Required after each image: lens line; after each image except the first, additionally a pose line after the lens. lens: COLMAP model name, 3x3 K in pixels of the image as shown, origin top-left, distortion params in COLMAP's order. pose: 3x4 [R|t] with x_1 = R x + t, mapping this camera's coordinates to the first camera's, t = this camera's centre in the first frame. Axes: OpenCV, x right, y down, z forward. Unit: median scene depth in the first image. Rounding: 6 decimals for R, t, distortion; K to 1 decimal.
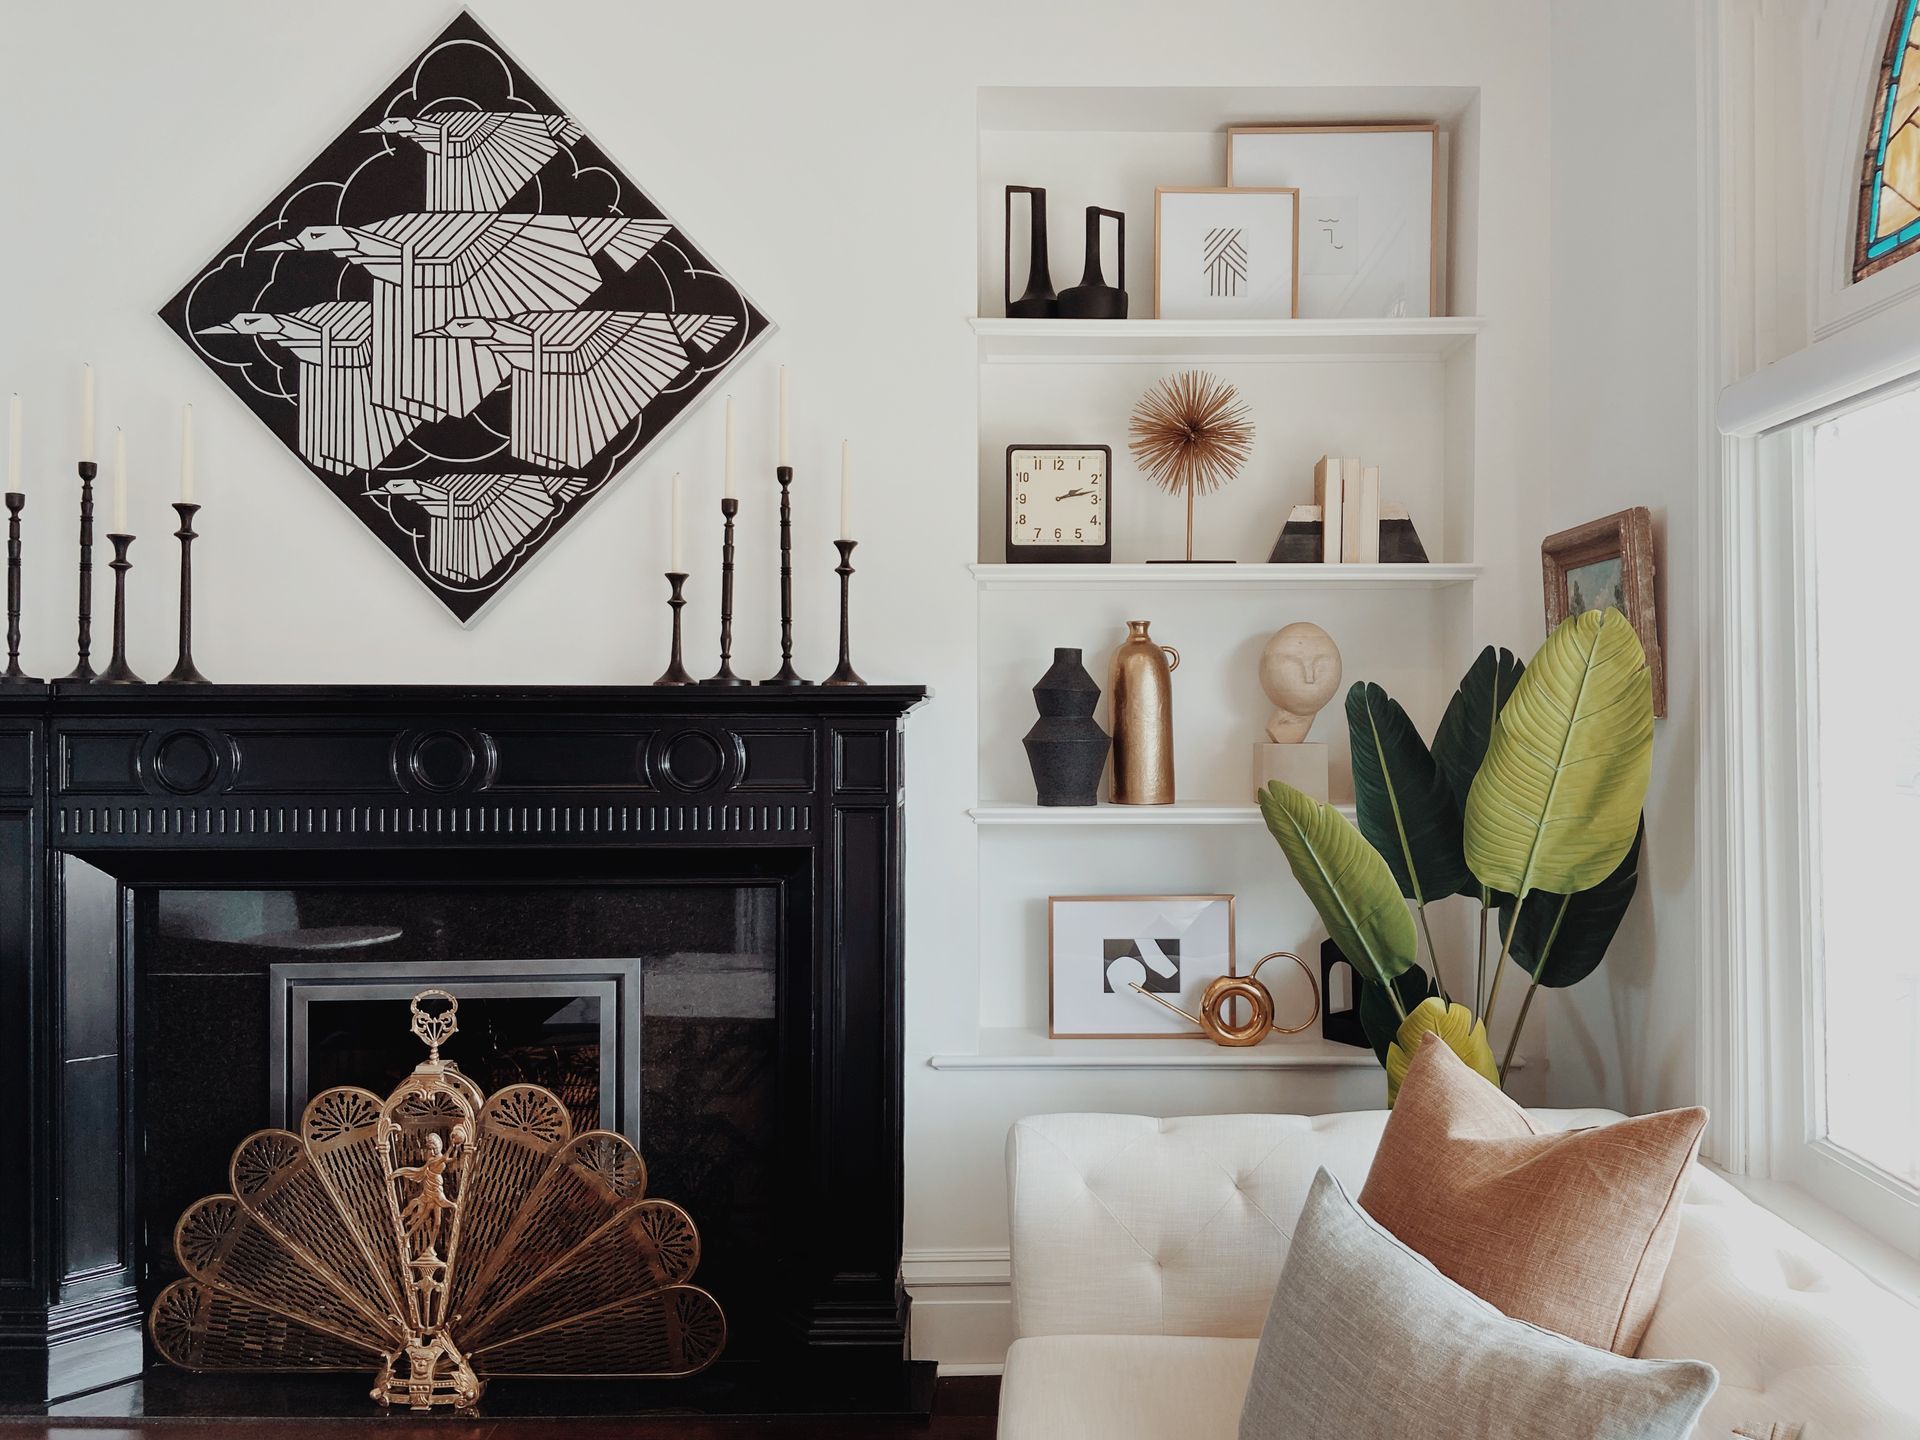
lens RADIAL K [[1418.4, 0, 1002.3], [0, 1418.4, 719.0], [0, 0, 1]] dist [0.108147, -0.142204]
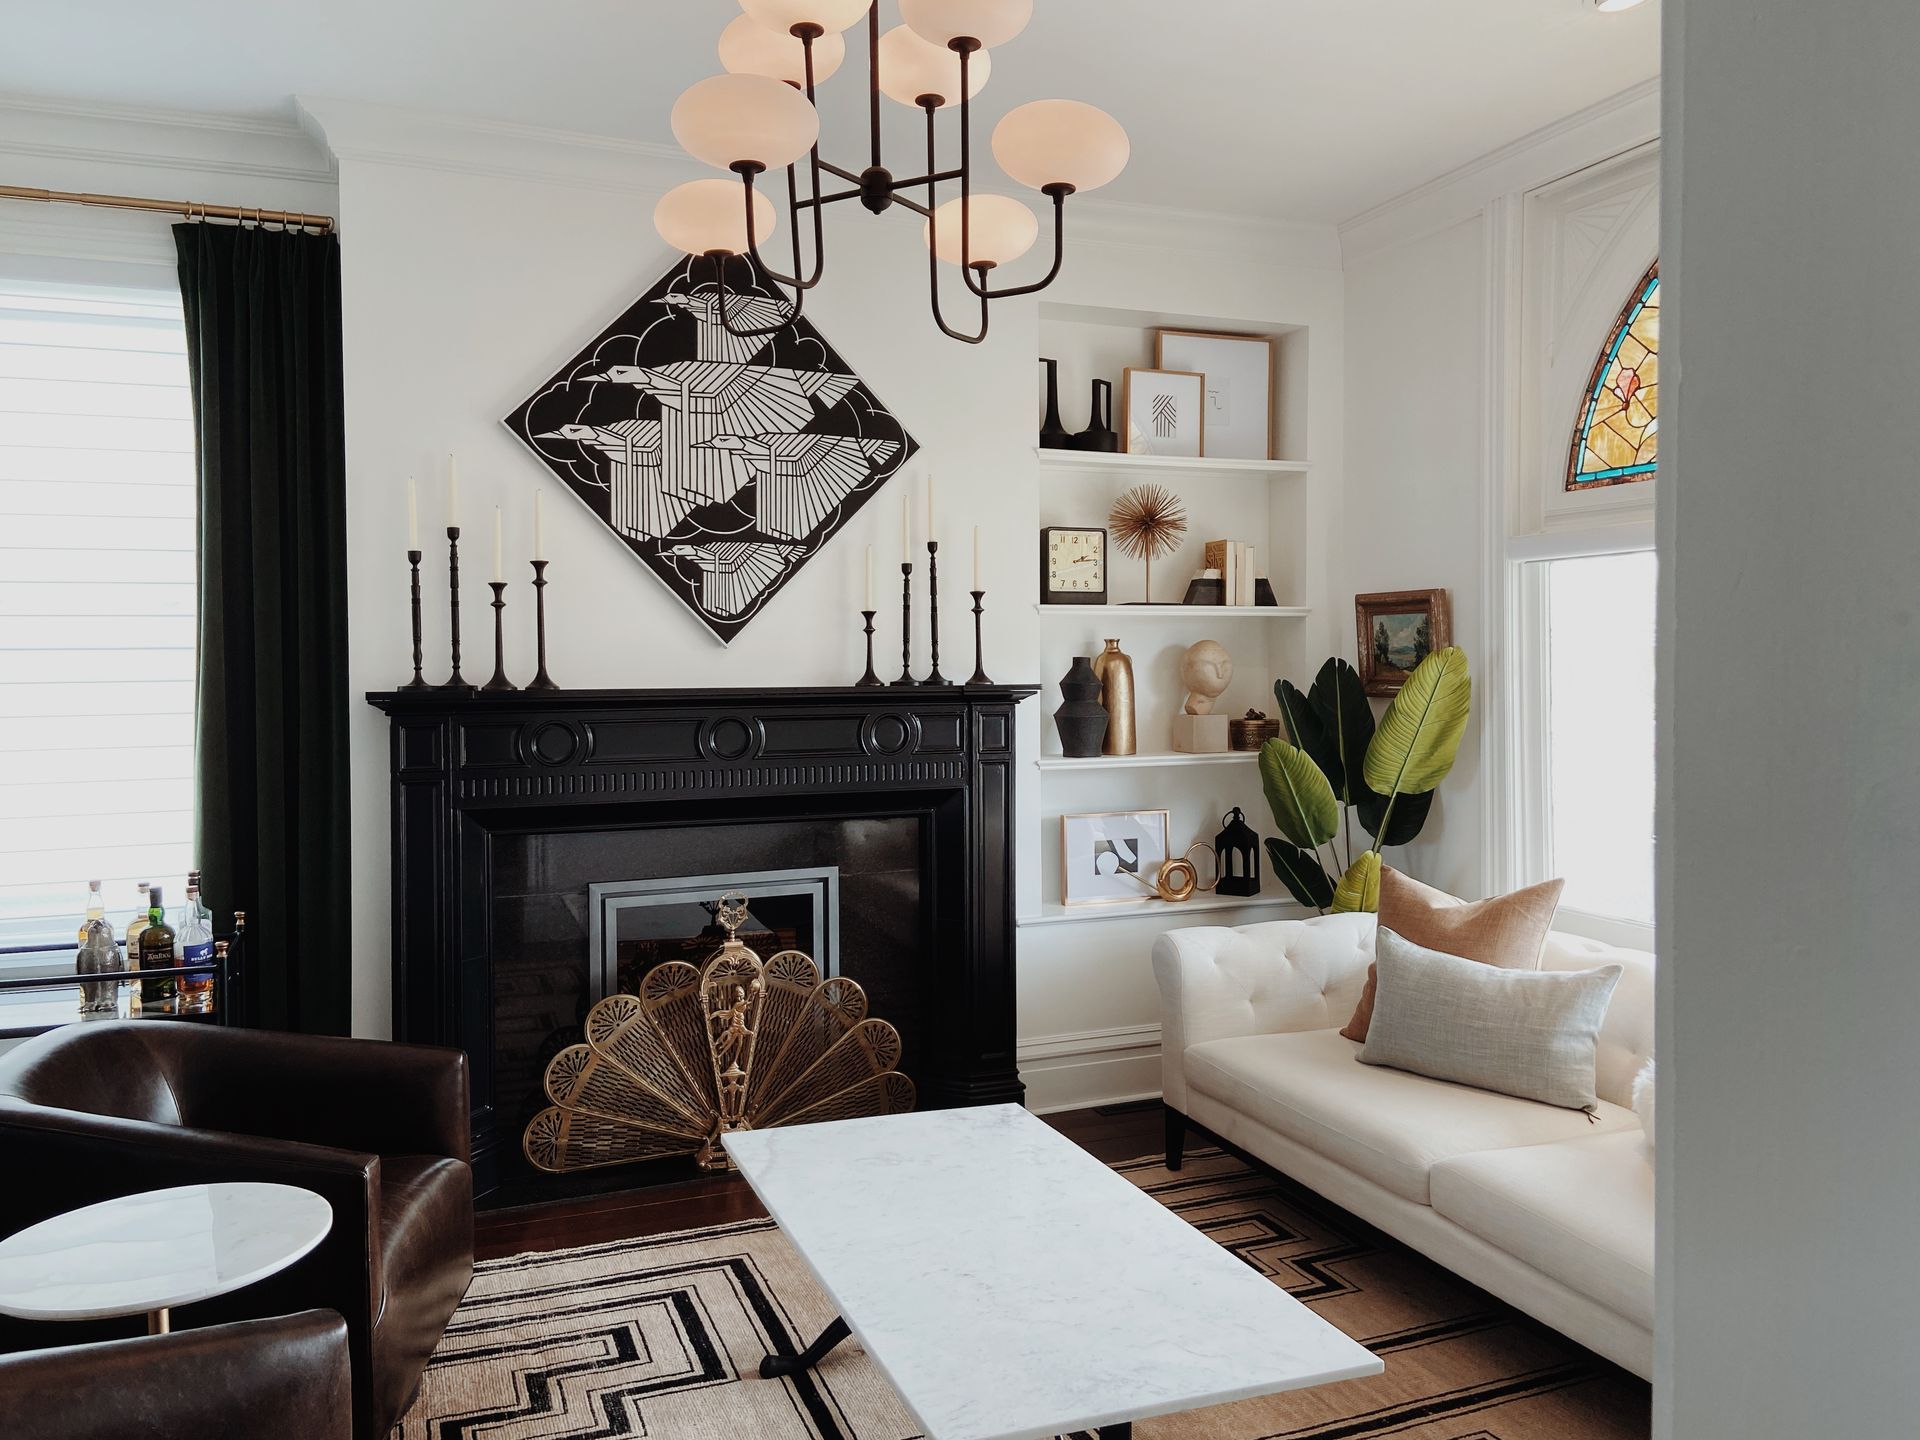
lens RADIAL K [[1395.0, 0, 913.5], [0, 1395.0, 710.6], [0, 0, 1]] dist [0.067244, -0.092816]
pose [[0.939581, -0.018632, 0.341821, -0.683432], [0.010434, 0.999613, 0.025805, -0.033757], [-0.342169, -0.020680, 0.939411, -0.404574]]
